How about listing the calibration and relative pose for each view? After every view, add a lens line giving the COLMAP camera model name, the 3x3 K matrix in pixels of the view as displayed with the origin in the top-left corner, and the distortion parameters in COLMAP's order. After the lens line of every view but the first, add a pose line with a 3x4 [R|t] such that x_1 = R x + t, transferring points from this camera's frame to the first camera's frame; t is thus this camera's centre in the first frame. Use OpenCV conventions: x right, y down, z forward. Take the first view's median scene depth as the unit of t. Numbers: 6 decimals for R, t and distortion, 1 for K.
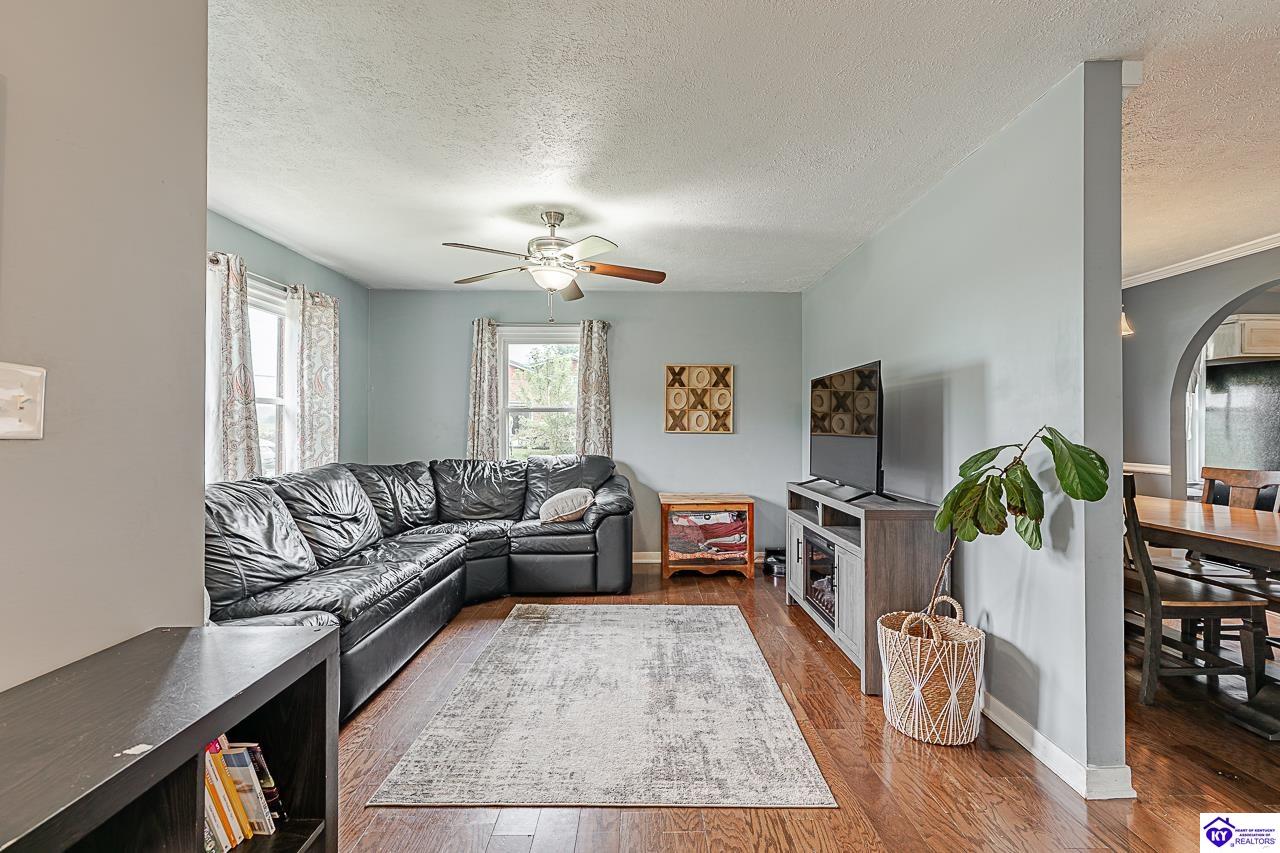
lens RADIAL K [[575.5, 0, 640.0], [0, 575.5, 426.5], [0, 0, 1]] dist [0.001502, -0.000084]
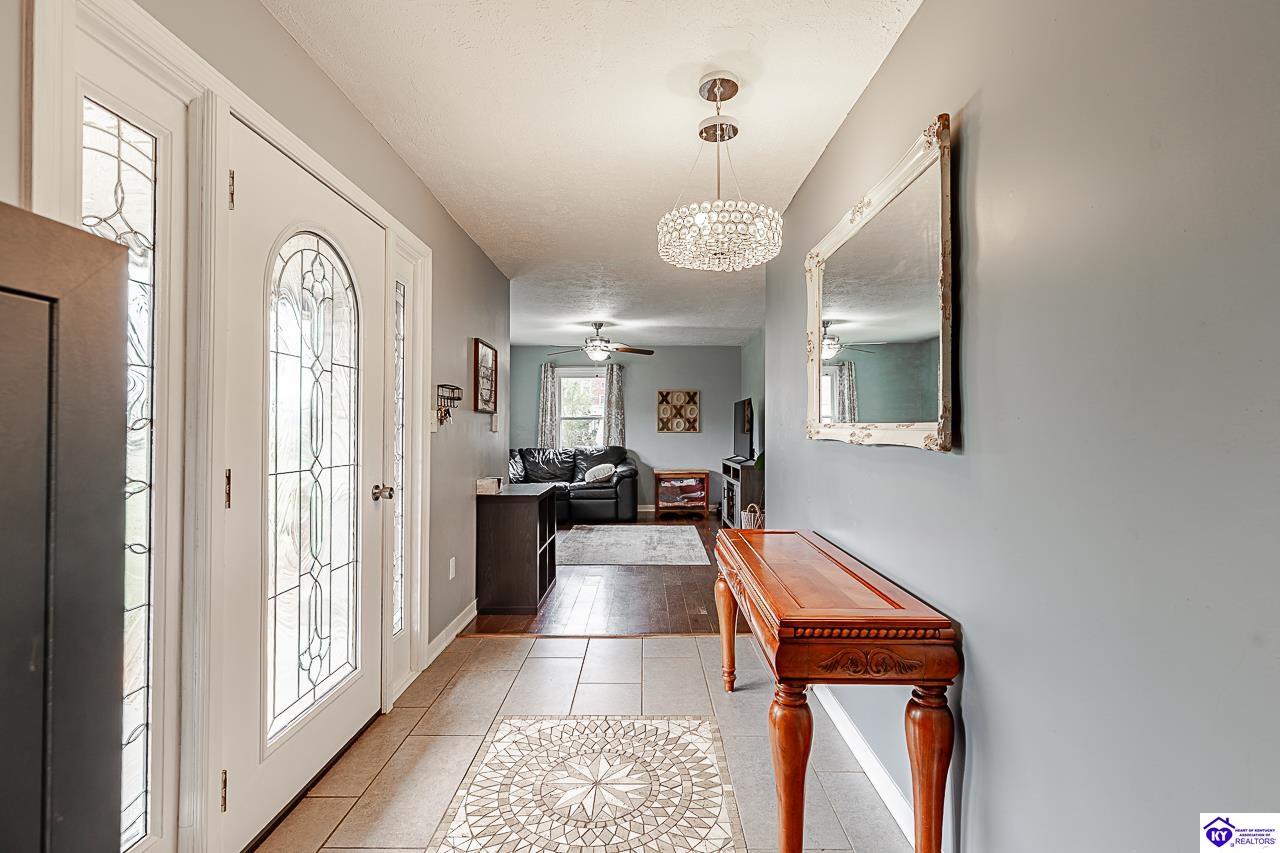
lens RADIAL K [[575.5, 0, 640.0], [0, 575.5, 426.5], [0, 0, 1]] dist [0.001502, -0.000084]
pose [[0.999939, -0.002336, -0.010768, 0.012718], [0.002310, 0.999994, -0.002432, -0.001345], [0.010774, 0.002407, 0.999939, -0.699852]]
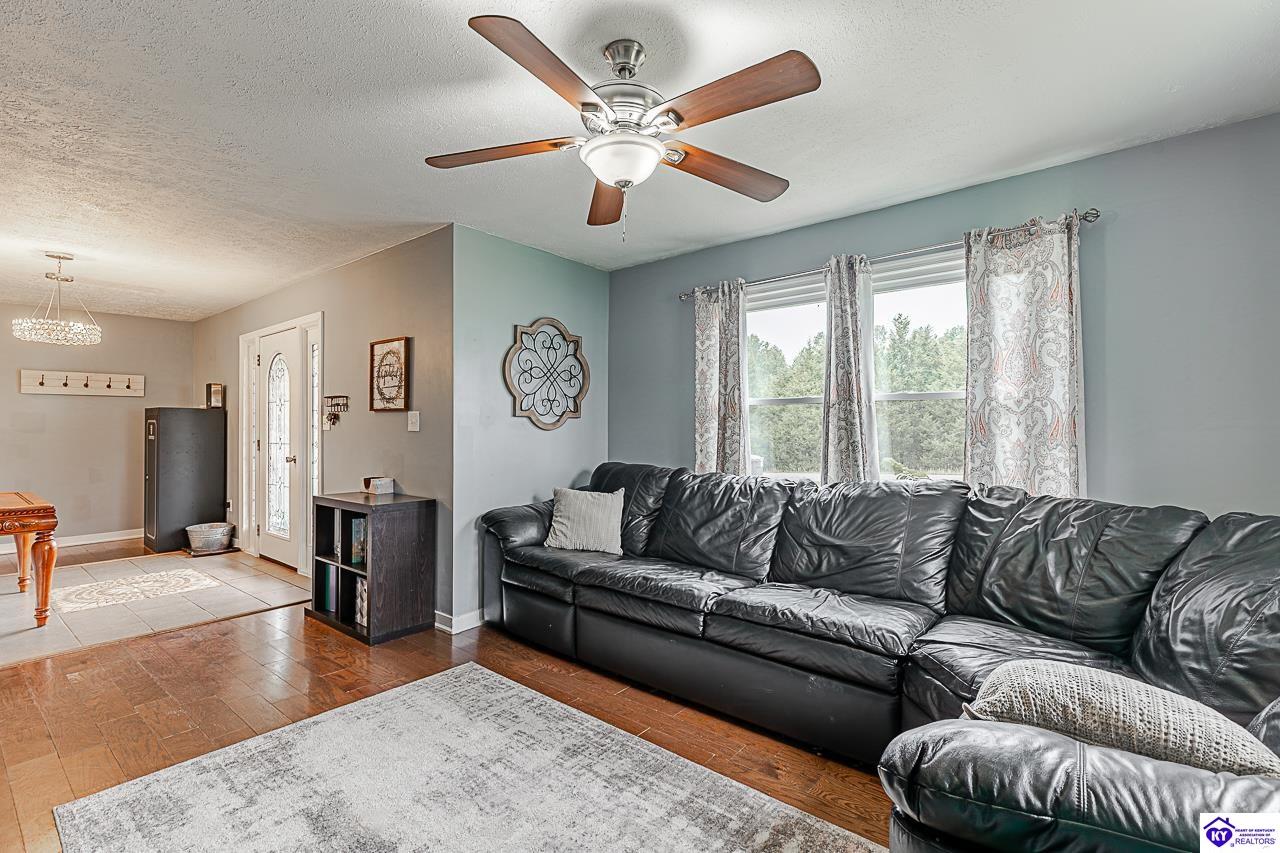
lens RADIAL K [[575.5, 0, 640.0], [0, 575.5, 426.5], [0, 0, 1]] dist [0.001502, -0.000084]
pose [[-0.633458, -0.013099, -0.773666, 0.186871], [-0.001832, 0.999879, -0.015429, 0.009901], [0.773775, -0.008356, -0.633405, 0.938507]]
